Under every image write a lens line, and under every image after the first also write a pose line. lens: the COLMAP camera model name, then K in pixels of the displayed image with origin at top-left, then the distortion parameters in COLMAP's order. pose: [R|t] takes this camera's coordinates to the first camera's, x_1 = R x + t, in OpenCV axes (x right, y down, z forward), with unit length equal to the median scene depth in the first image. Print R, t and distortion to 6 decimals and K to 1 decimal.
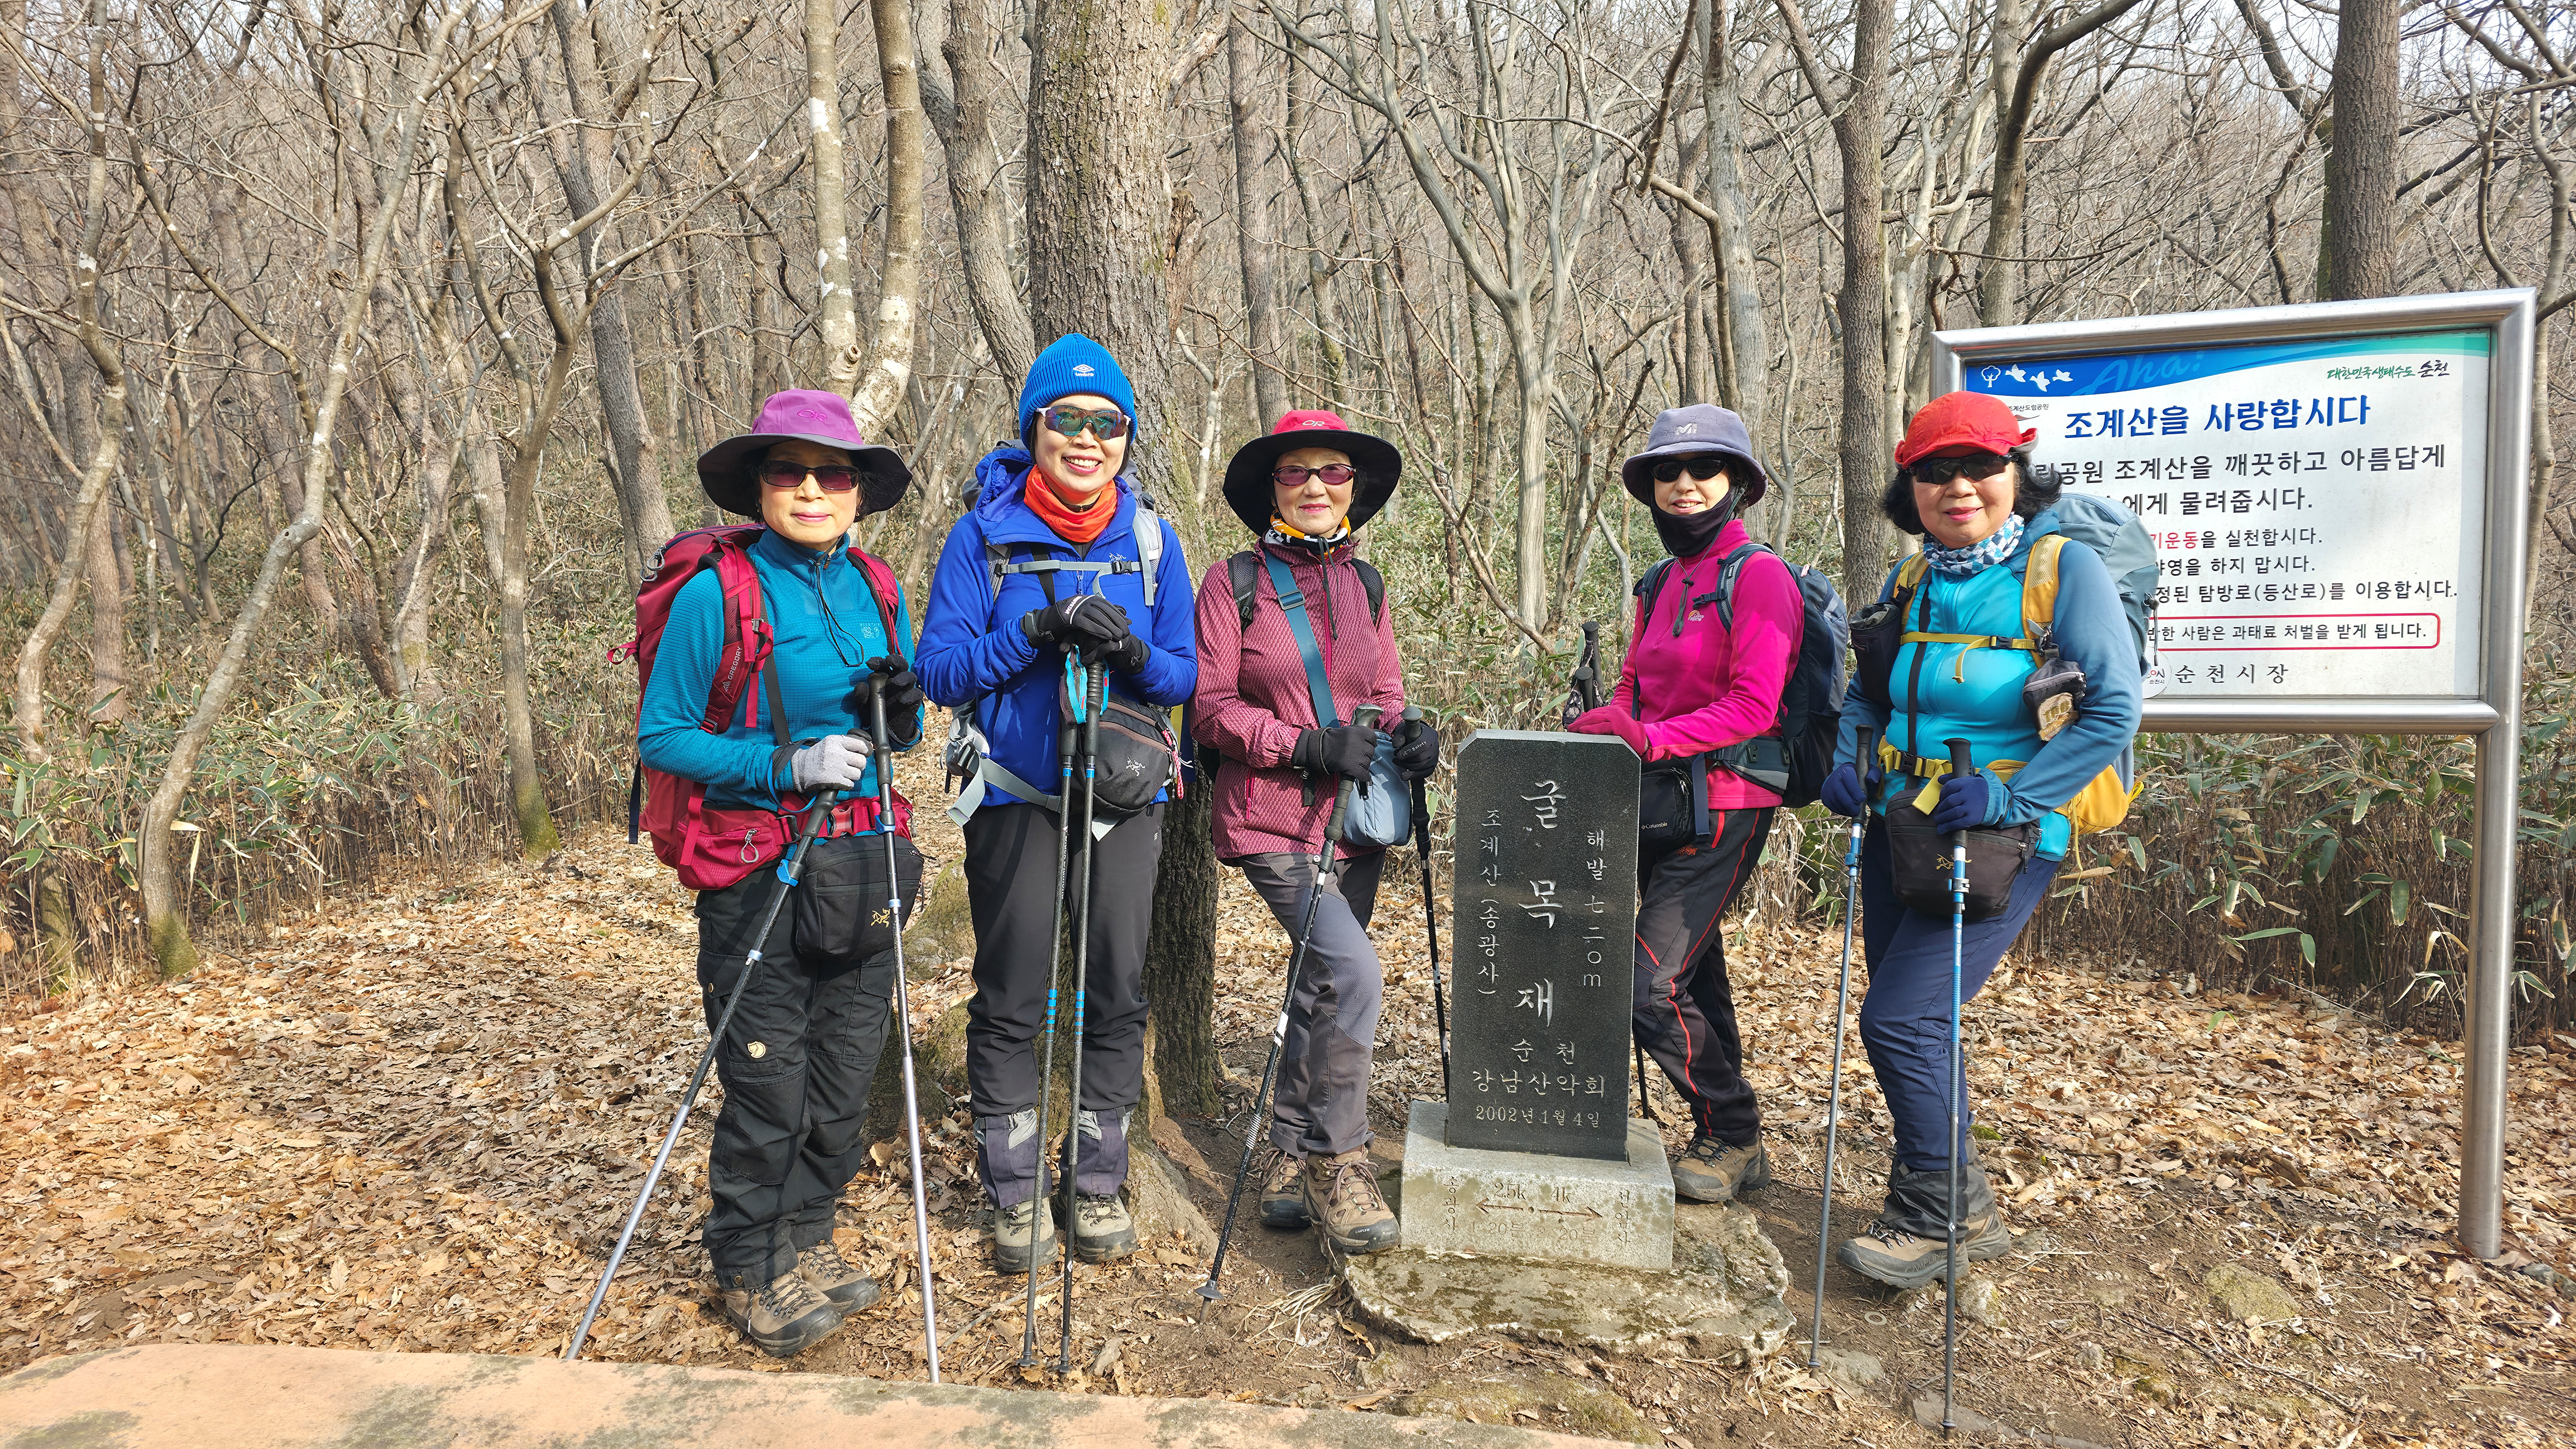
lens RADIAL K [[1563.1, 0, 1252.5], [0, 1563.1, 718.6], [0, 0, 1]] dist [0.048459, -0.041950]
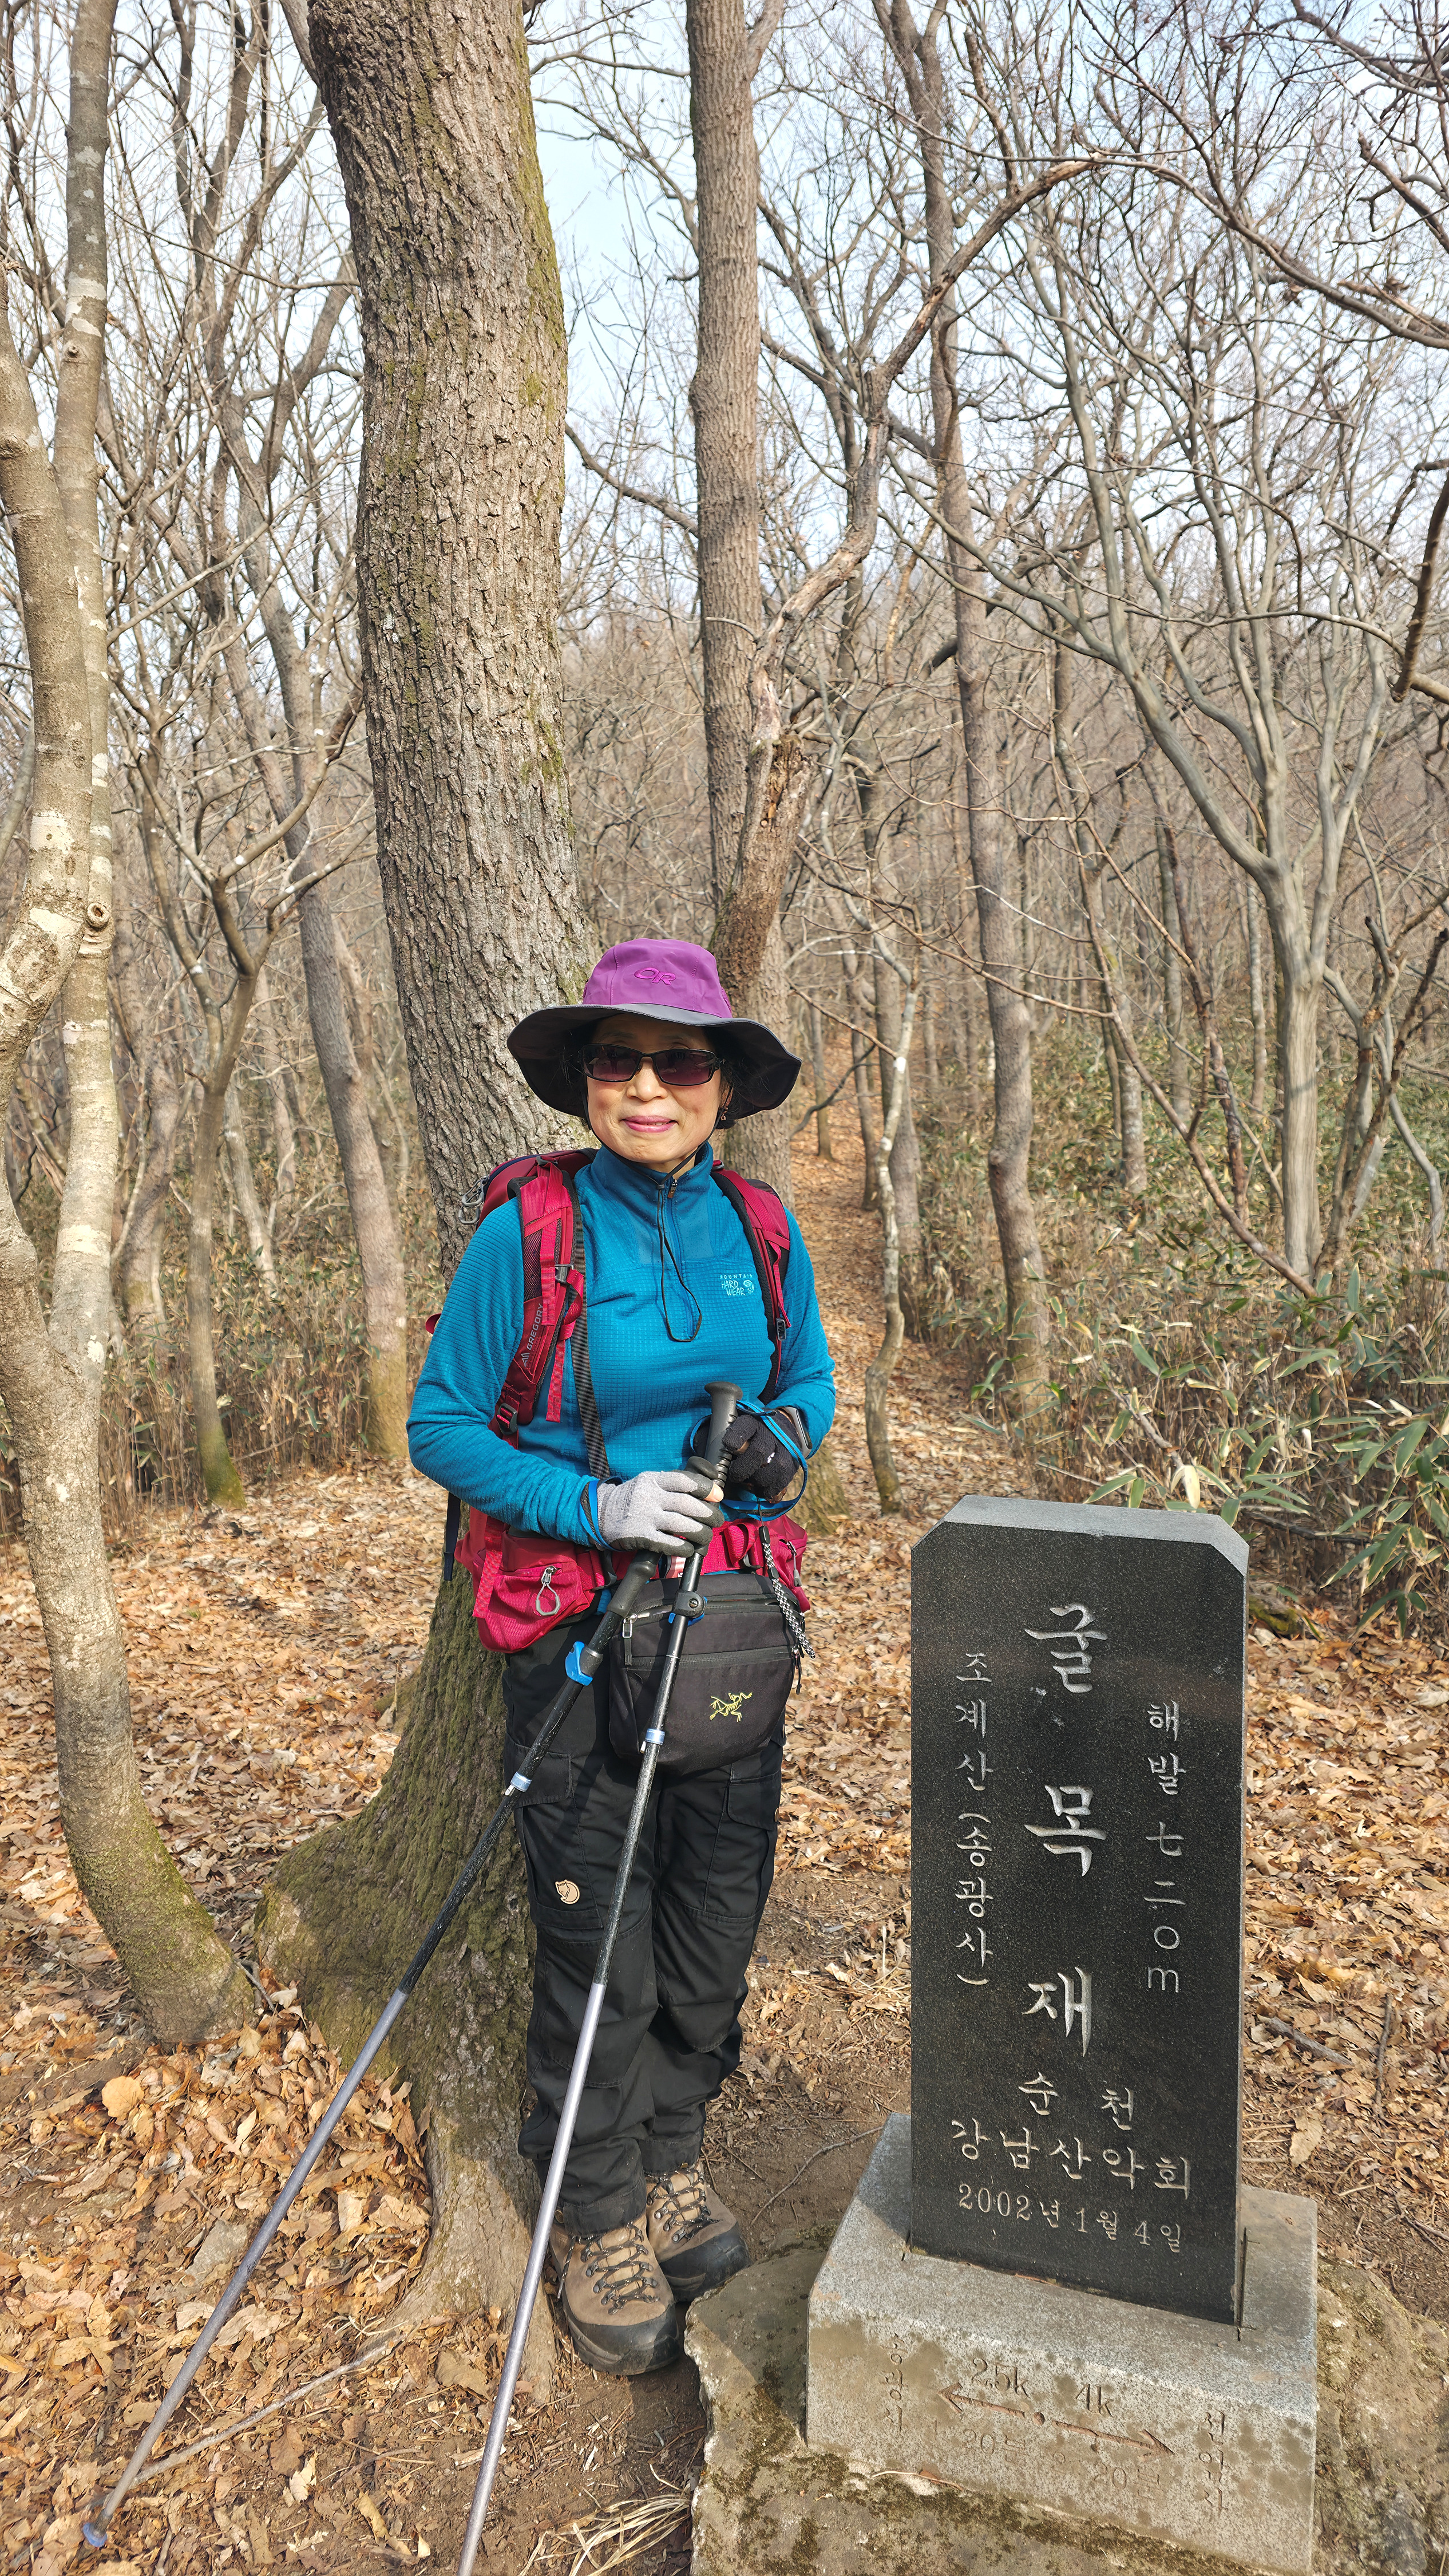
lens RADIAL K [[1563.1, 0, 747.7], [0, 1563.1, 1284.2], [0, 0, 1]] dist [0.048459, -0.041950]
pose [[0.980435, -0.005000, -0.196781, 0.155440], [-0.001974, 0.999377, -0.035224, -0.044362], [0.196834, 0.034924, 0.979815, 0.363380]]
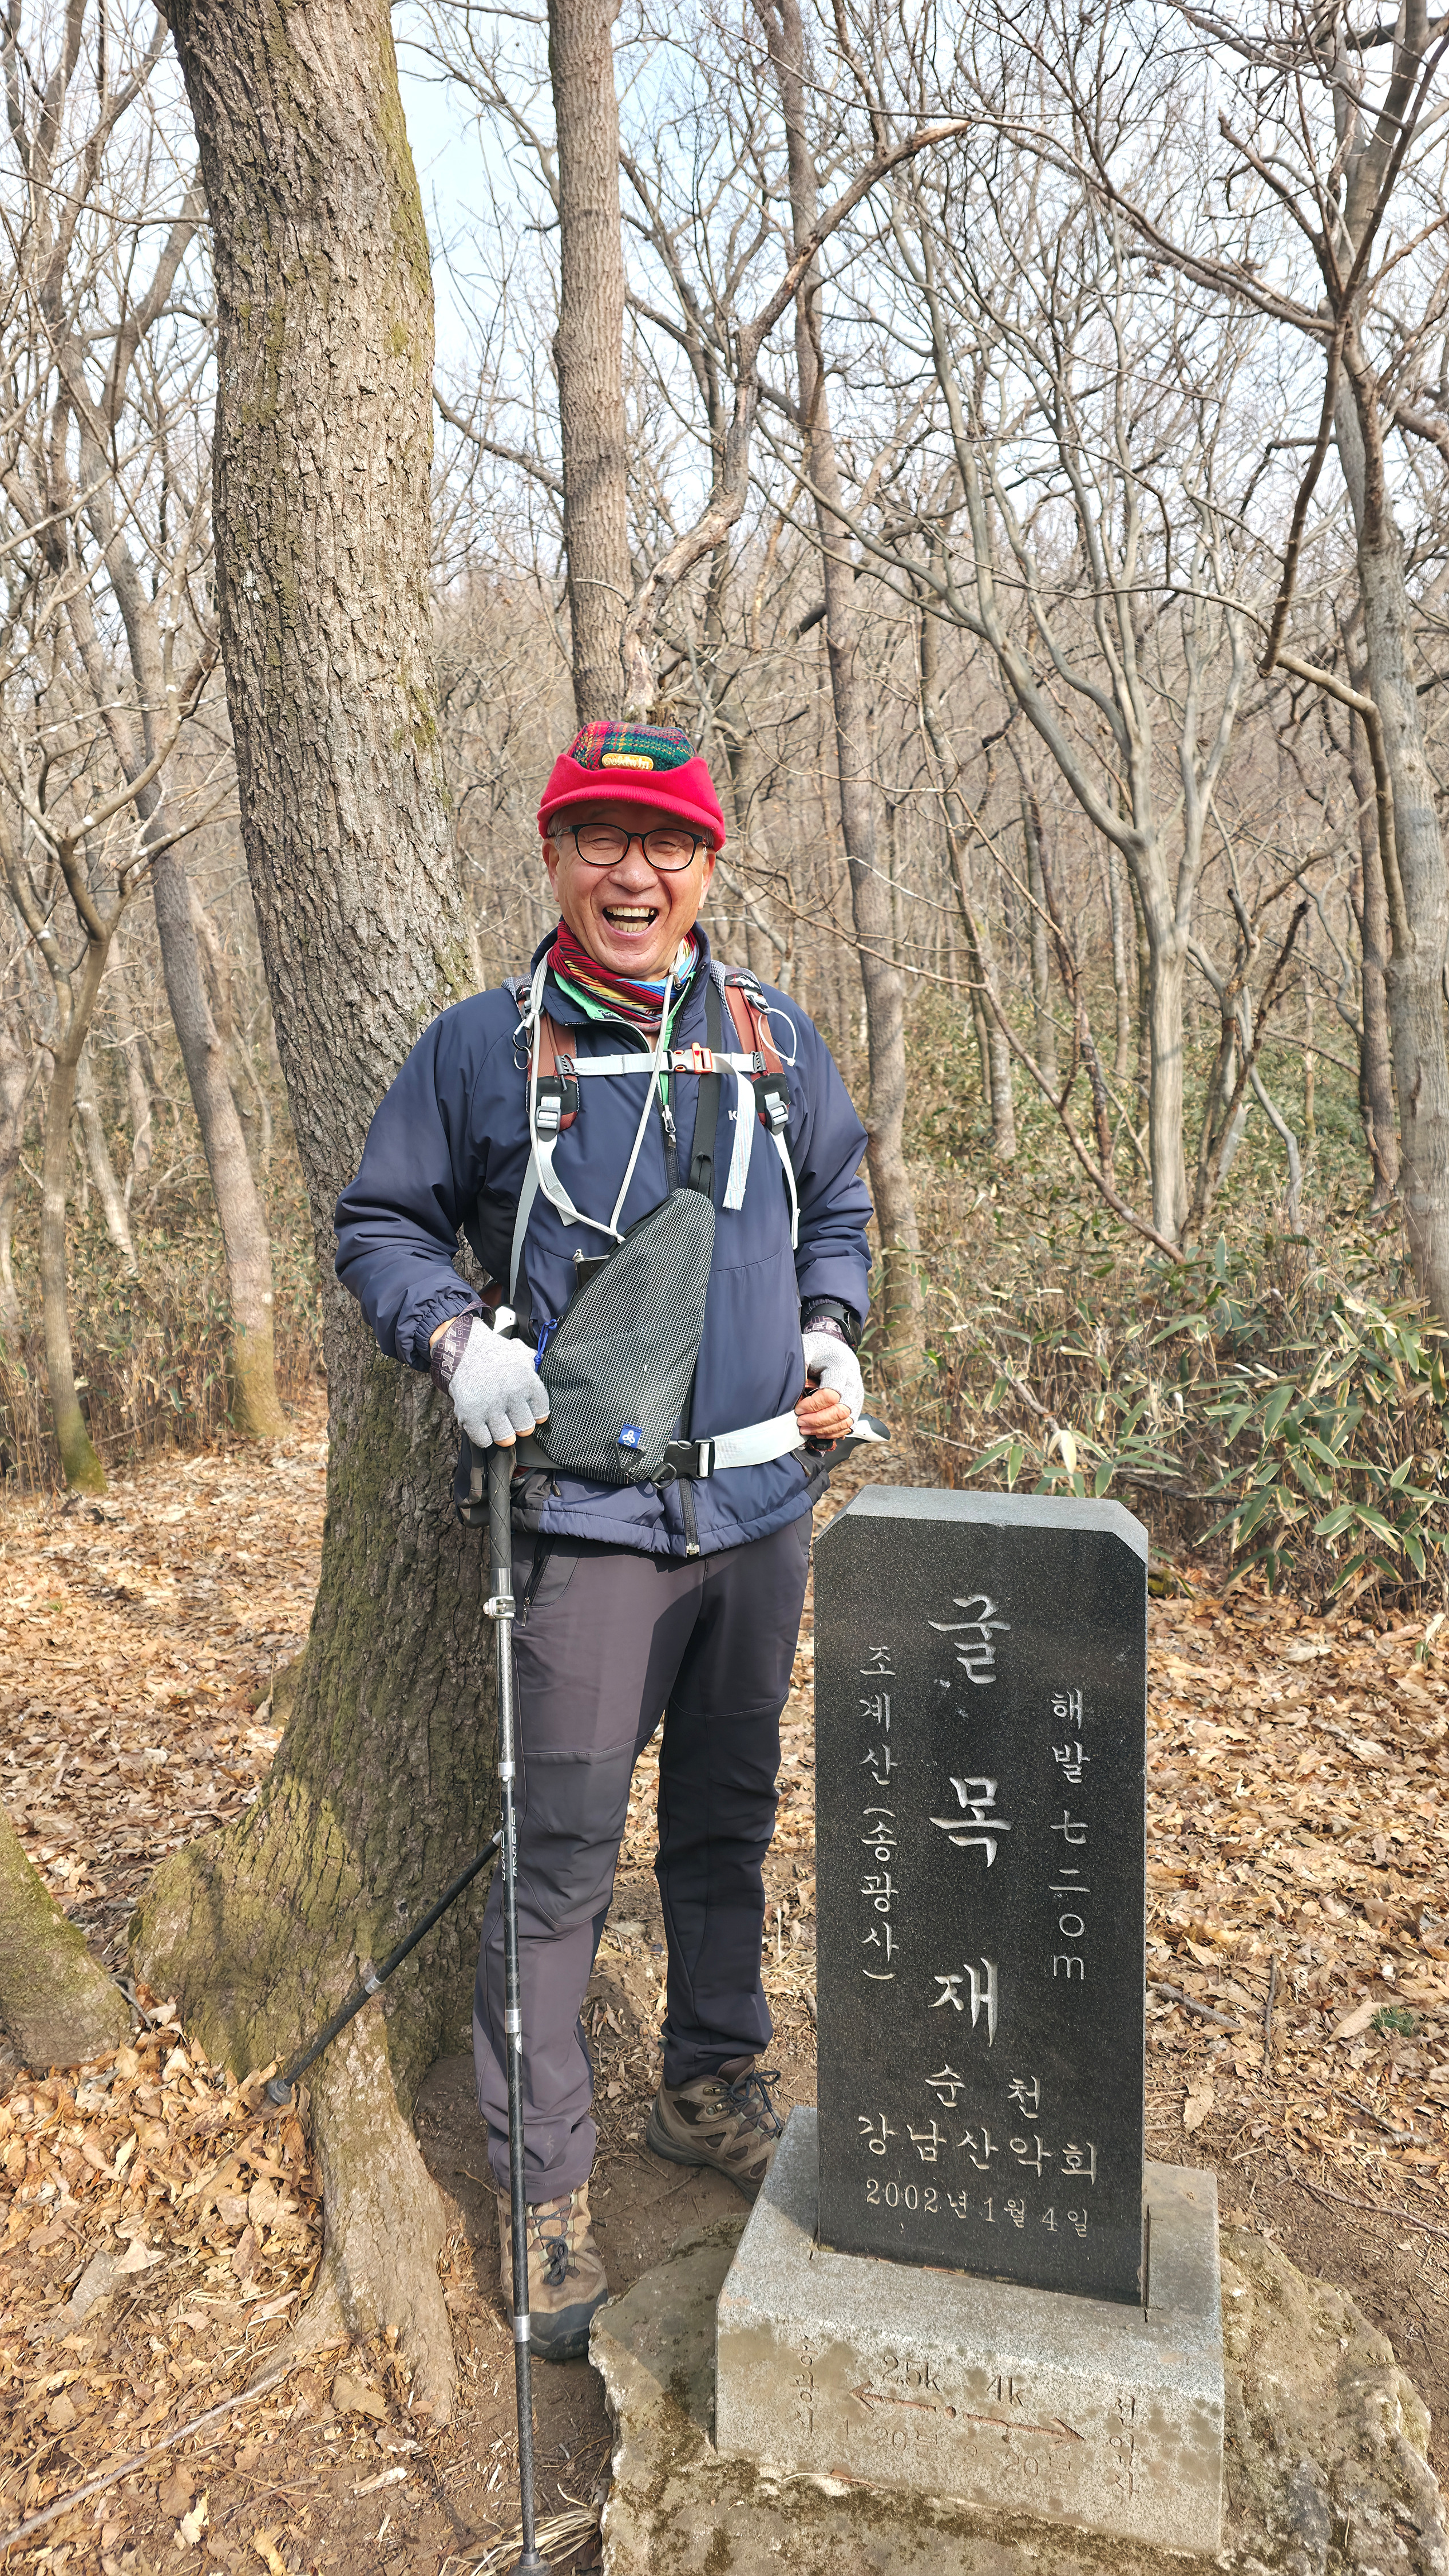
lens RADIAL K [[1563.1, 0, 740.1], [0, 1563.1, 1274.8], [0, 0, 1]] dist [0.048459, -0.041950]
pose [[0.992394, -0.015130, -0.122169, 0.146947], [0.012846, 0.999728, -0.019459, -0.052016], [0.122430, 0.017742, 0.992319, 0.374105]]
